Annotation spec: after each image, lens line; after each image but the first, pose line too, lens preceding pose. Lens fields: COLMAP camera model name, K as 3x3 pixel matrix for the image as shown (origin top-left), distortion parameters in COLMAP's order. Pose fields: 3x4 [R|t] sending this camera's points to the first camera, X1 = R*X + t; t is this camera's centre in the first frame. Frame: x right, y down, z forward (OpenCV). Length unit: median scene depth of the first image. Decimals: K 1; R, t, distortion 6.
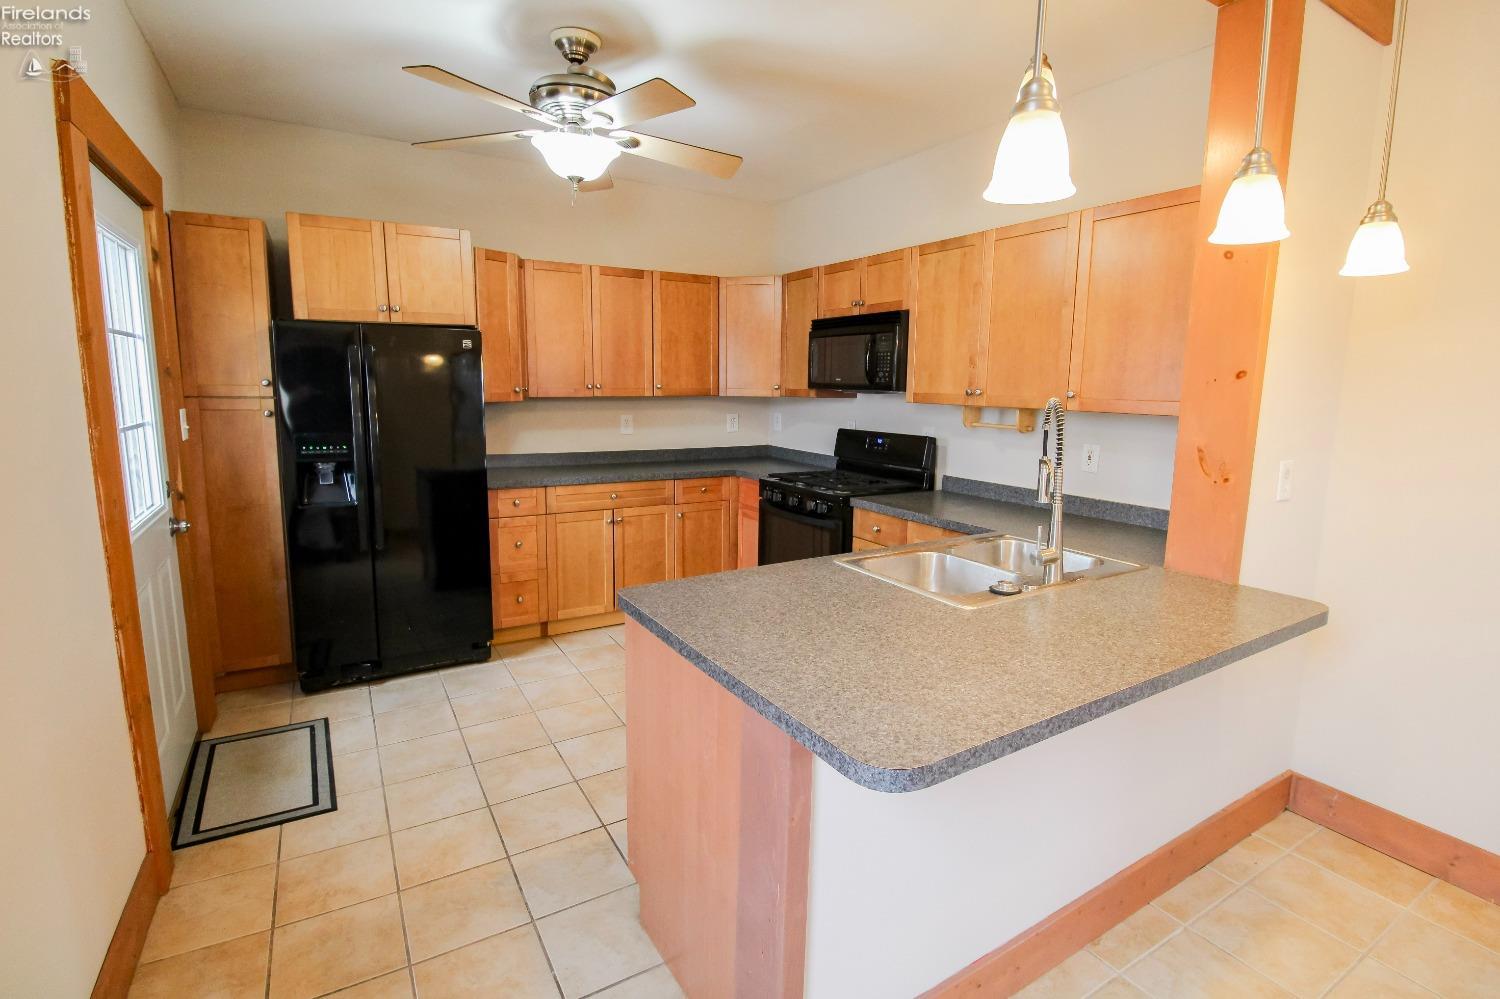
lens RADIAL K [[688.5, 0, 749.0], [0, 688.5, 488.0], [0, 0, 1]] dist [0.000953, -0.014591]
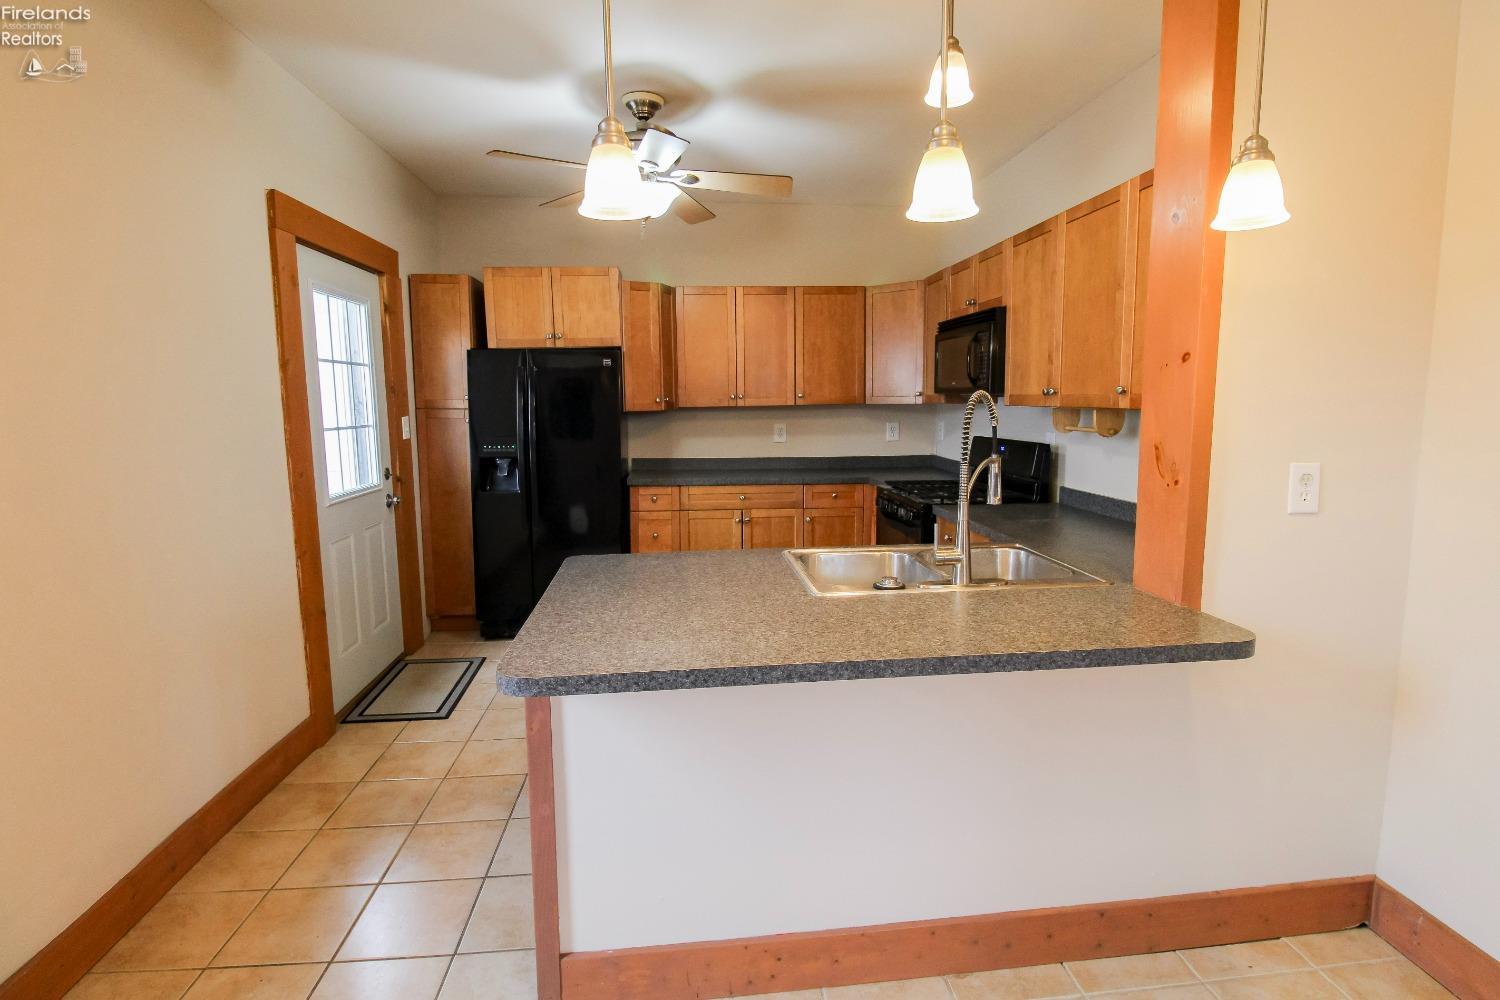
lens RADIAL K [[711.6, 0, 760.4], [0, 711.6, 487.7], [0, 0, 1]] dist [0.000788, -0.015427]
pose [[0.909117, 0.031354, -0.415359, 0.359574], [-0.043200, 0.998883, -0.019151, 0.020490], [0.414295, 0.035354, 0.909456, -0.003264]]
